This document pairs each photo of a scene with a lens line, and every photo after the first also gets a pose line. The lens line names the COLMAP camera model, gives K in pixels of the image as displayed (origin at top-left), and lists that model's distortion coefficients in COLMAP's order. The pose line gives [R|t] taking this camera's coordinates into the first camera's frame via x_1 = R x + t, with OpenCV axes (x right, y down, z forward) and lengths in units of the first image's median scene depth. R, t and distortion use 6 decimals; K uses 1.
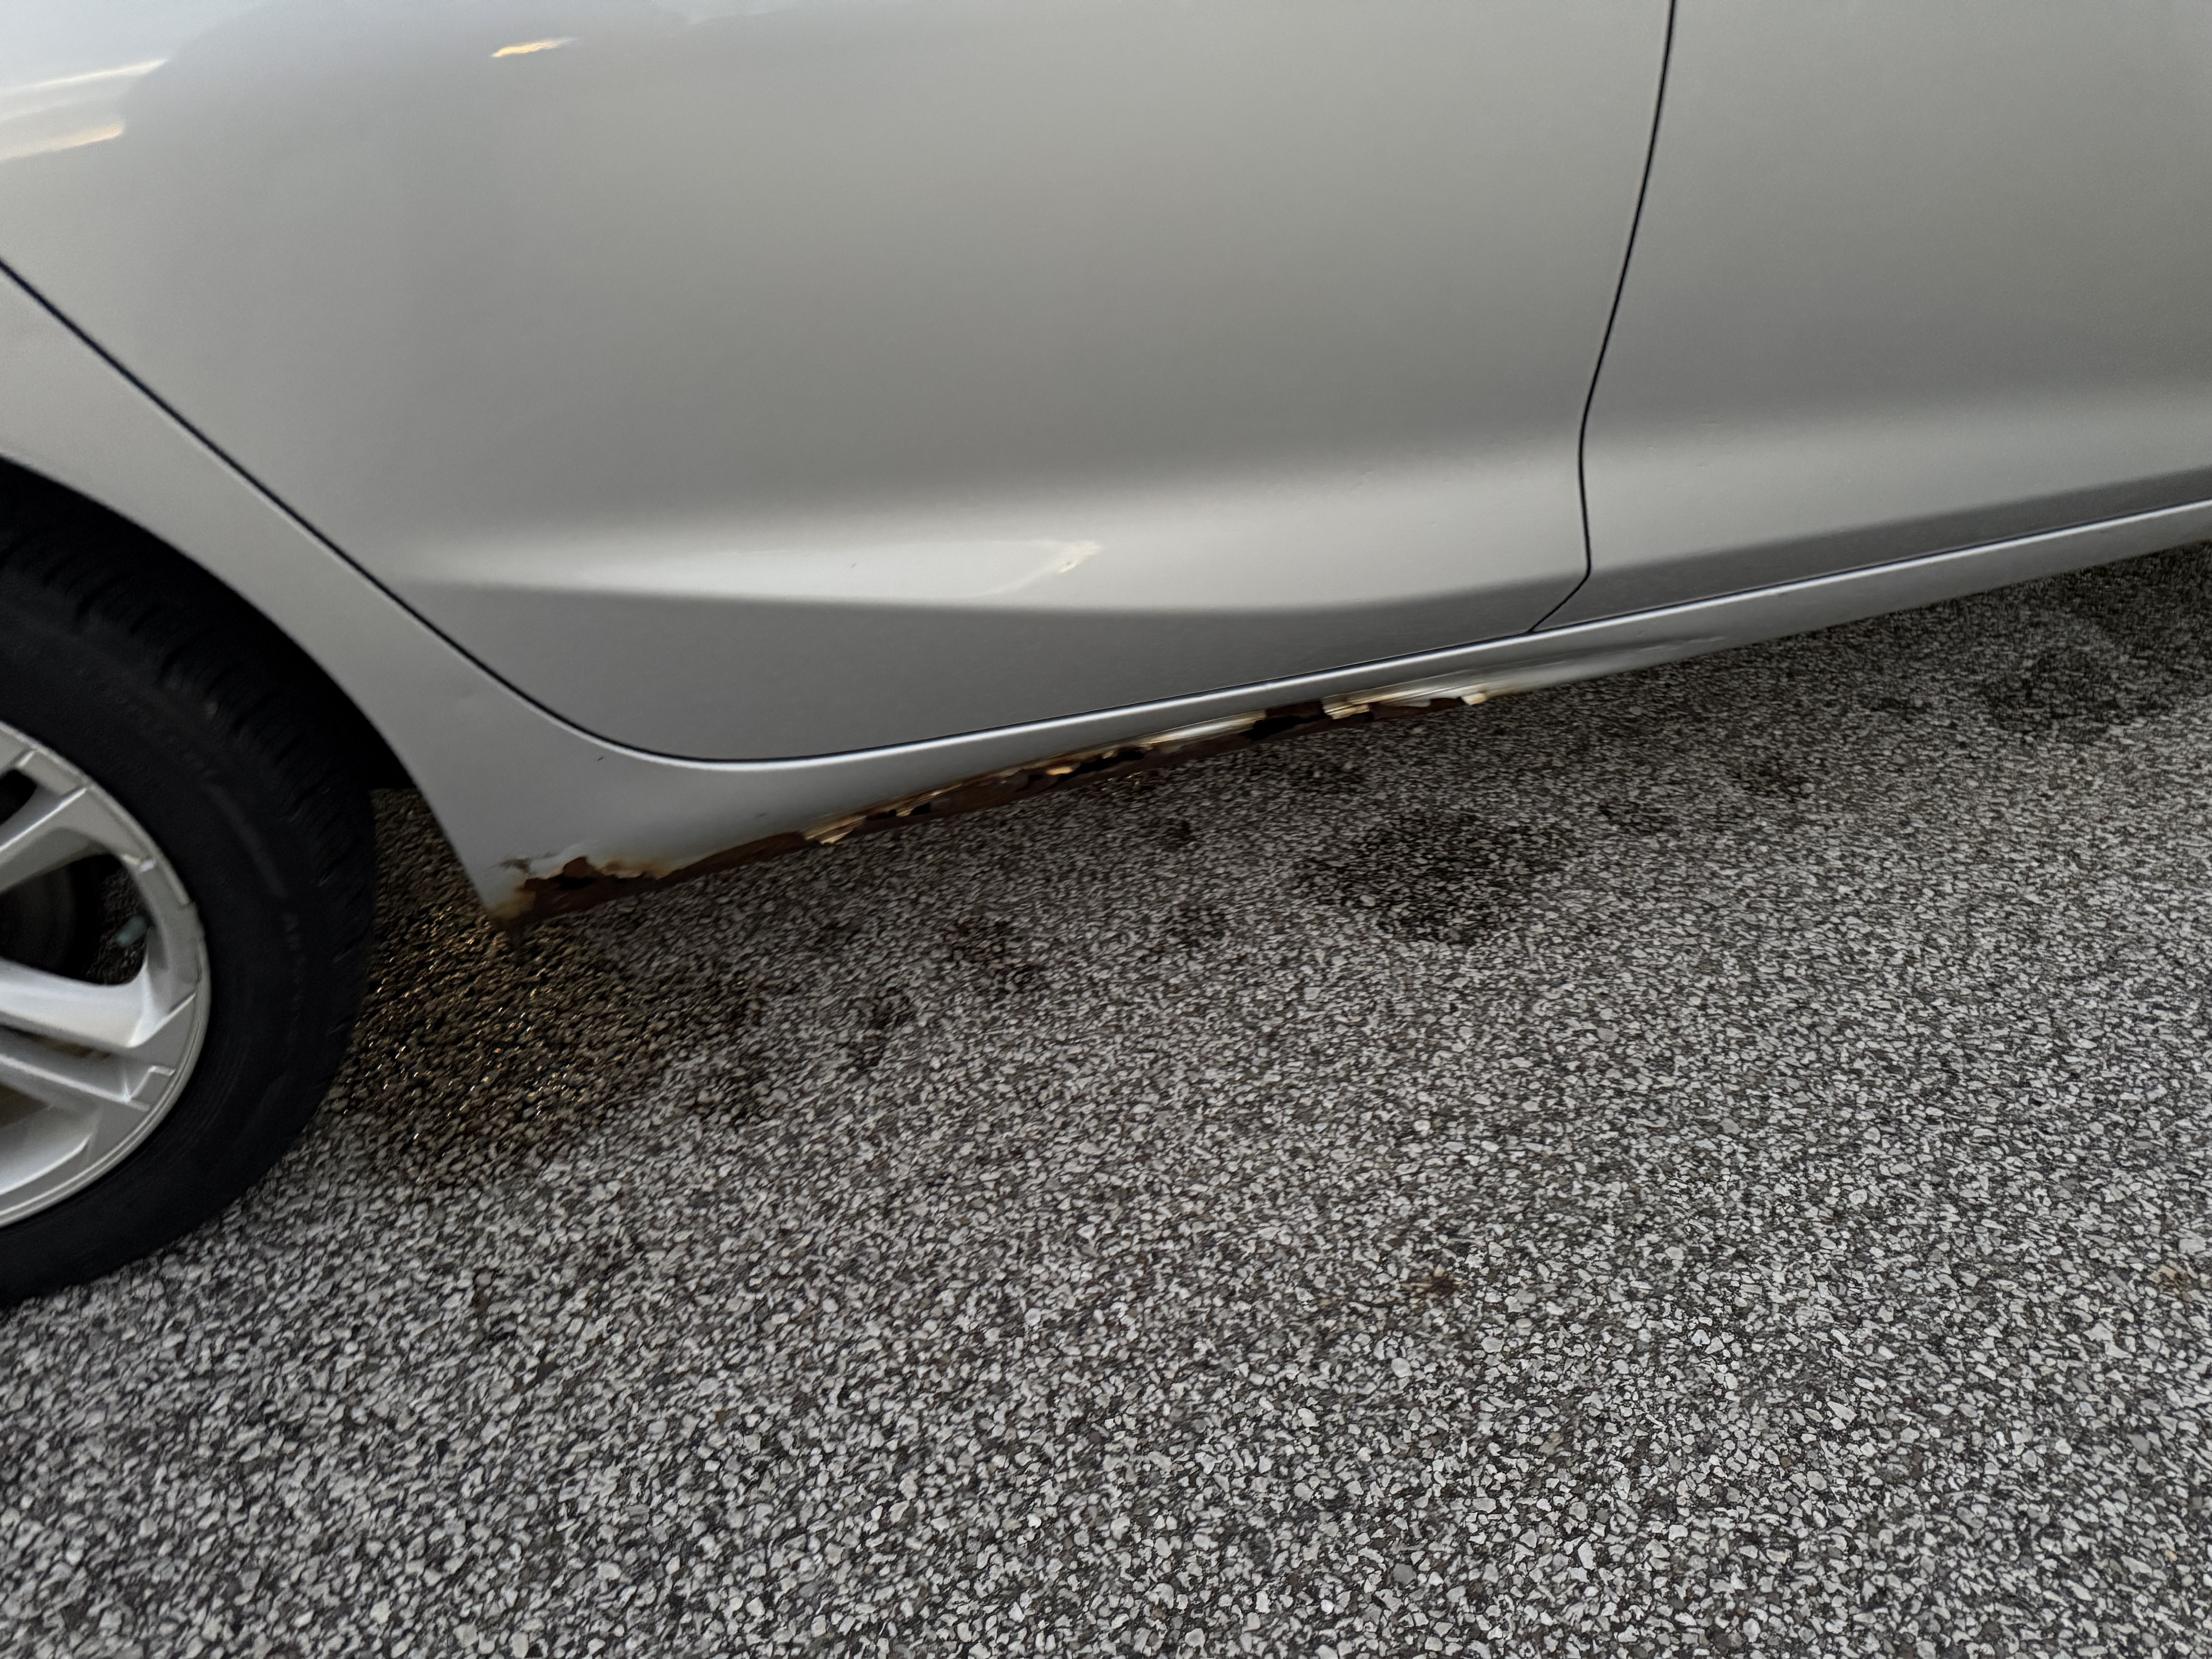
lens RADIAL K [[1533.4, 0, 1106.0], [0, 1533.4, 829.5], [0, 0, 1]] dist [0.029330, -0.045157]
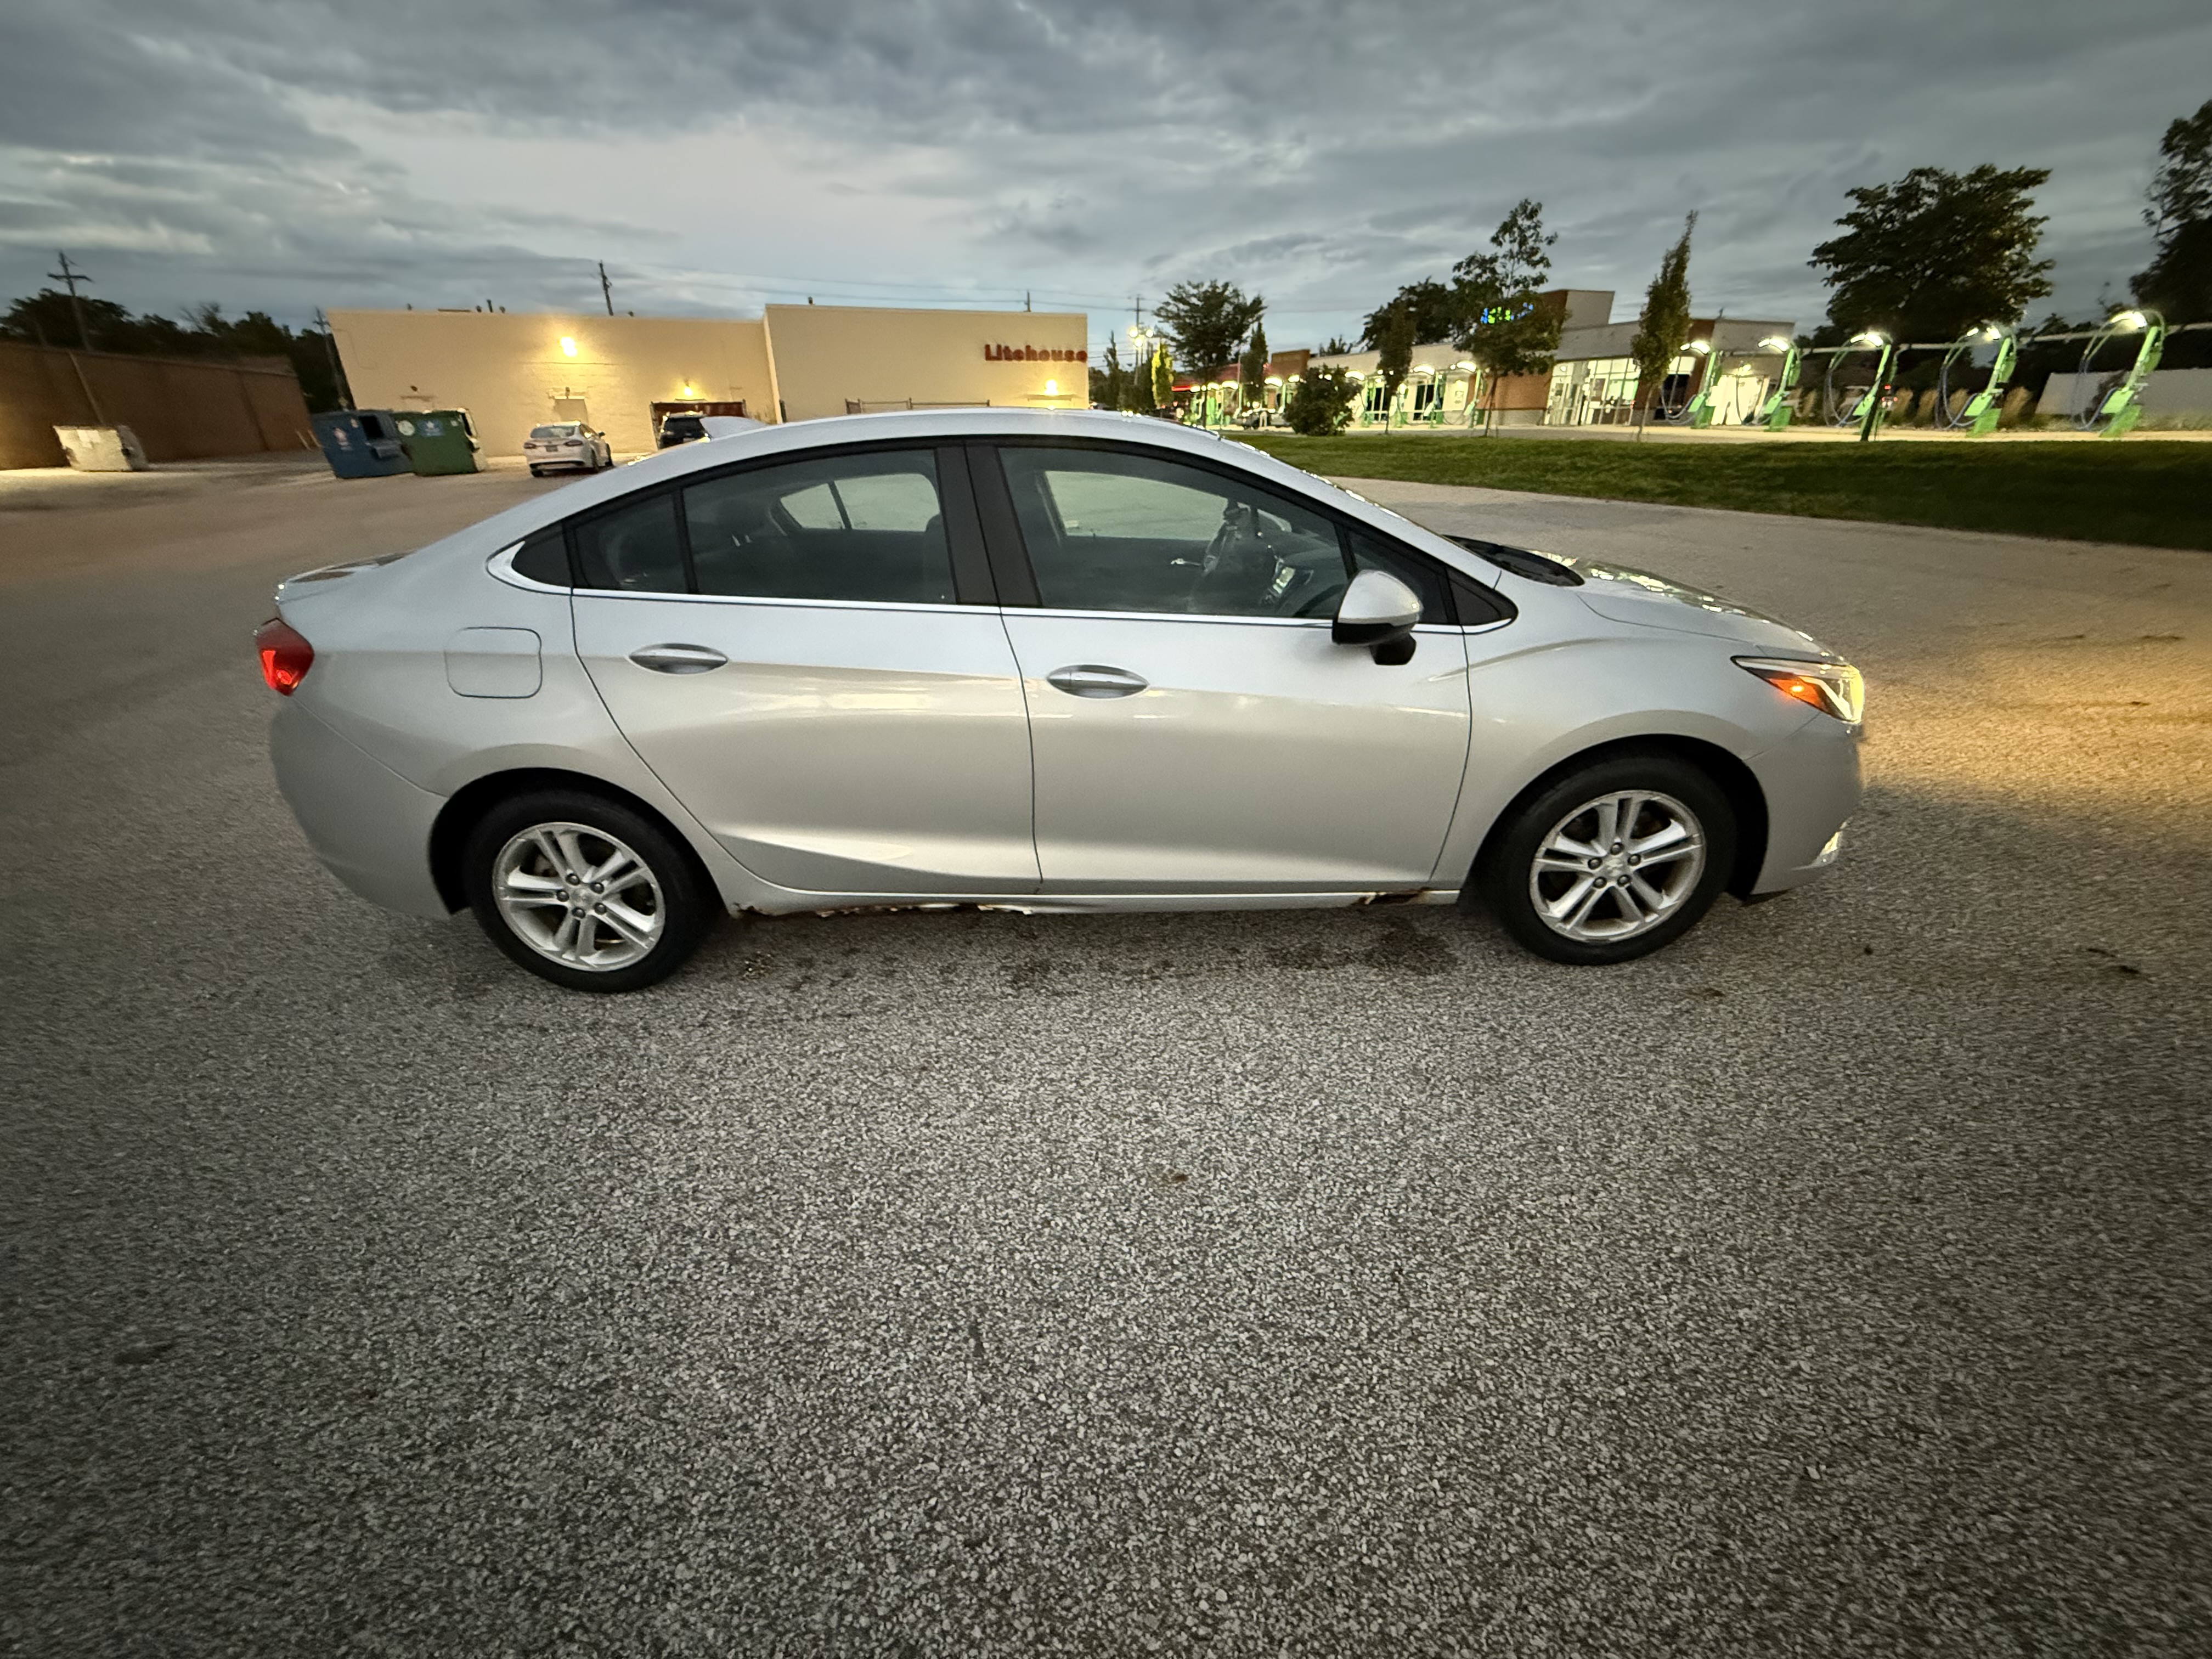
lens RADIAL K [[849.3, 0, 1106.0], [0, 849.3, 829.5], [0, 0, 1]] dist [-0.000483, 0.000078]
pose [[0.944025, 0.145253, -0.296174, 0.809740], [-0.197805, 0.967771, -0.155858, -0.007966], [0.263990, 0.205719, 0.942332, -0.604973]]
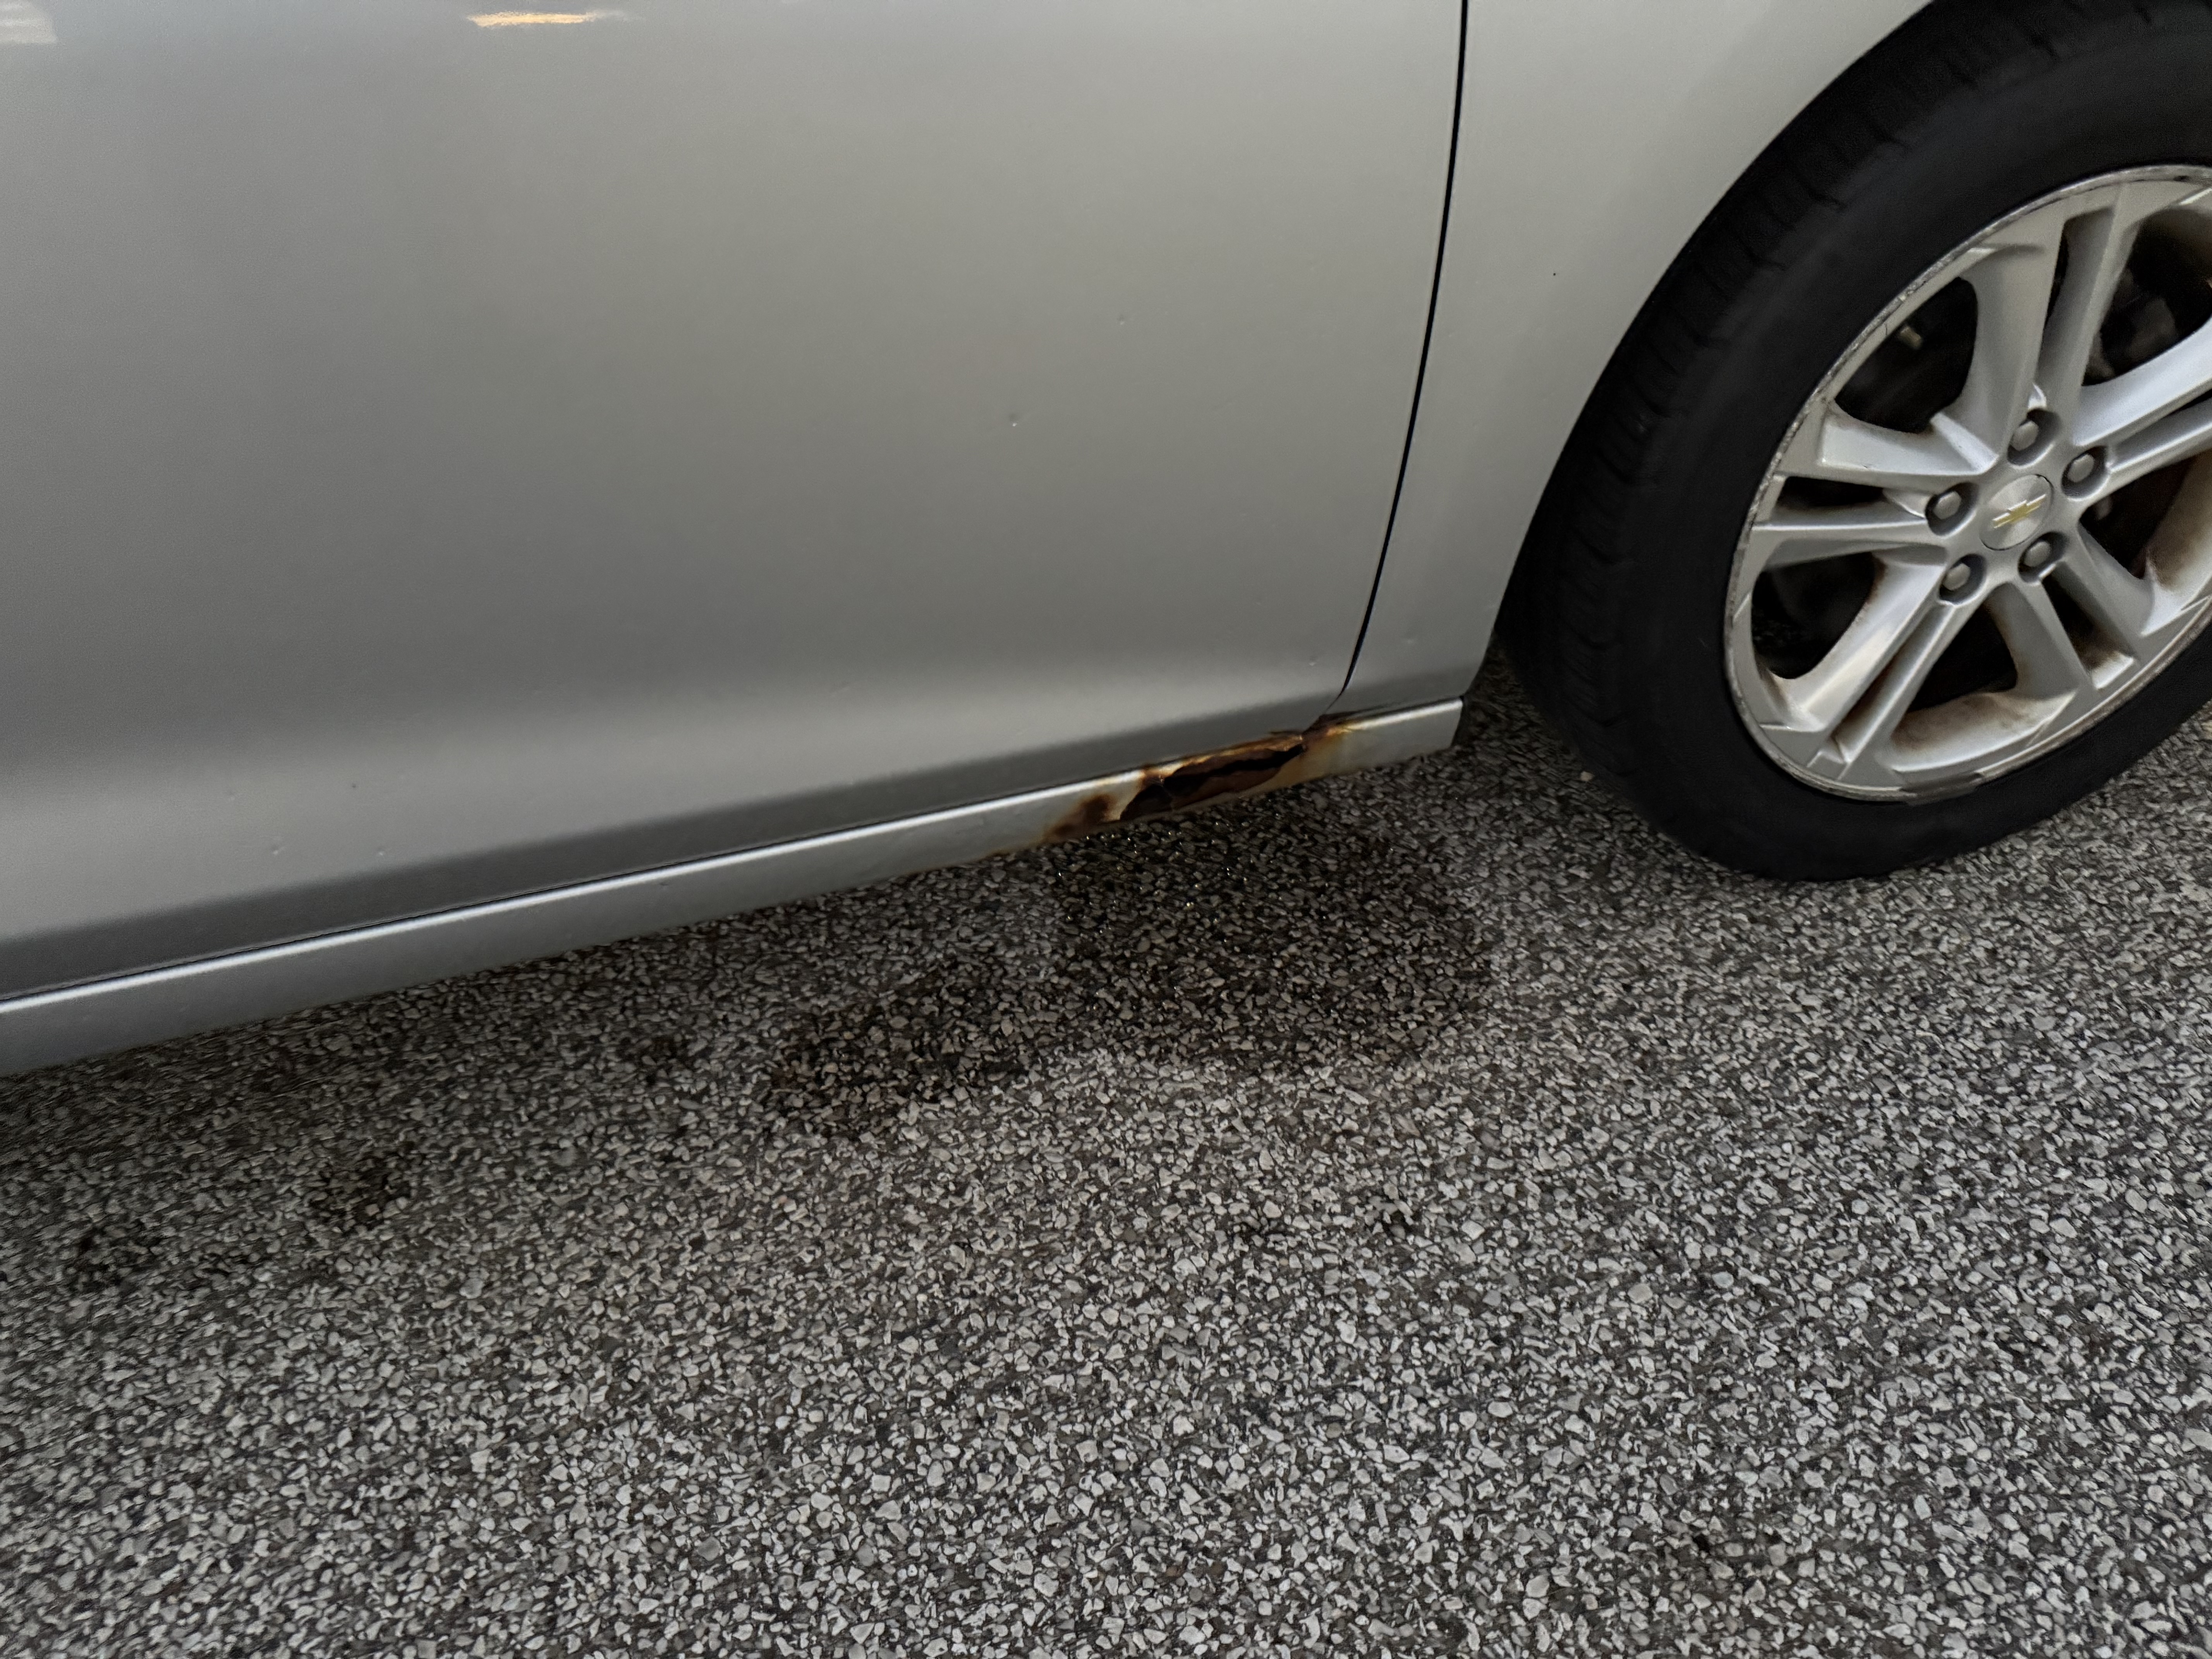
lens RADIAL K [[1533.4, 0, 1106.0], [0, 1533.4, 829.5], [0, 0, 1]] dist [0.029330, -0.045157]
pose [[0.997465, 0.014025, -0.069764, 0.864018], [-0.011910, 0.999460, 0.030638, -0.233292], [0.070156, -0.029730, 0.997093, 0.357626]]
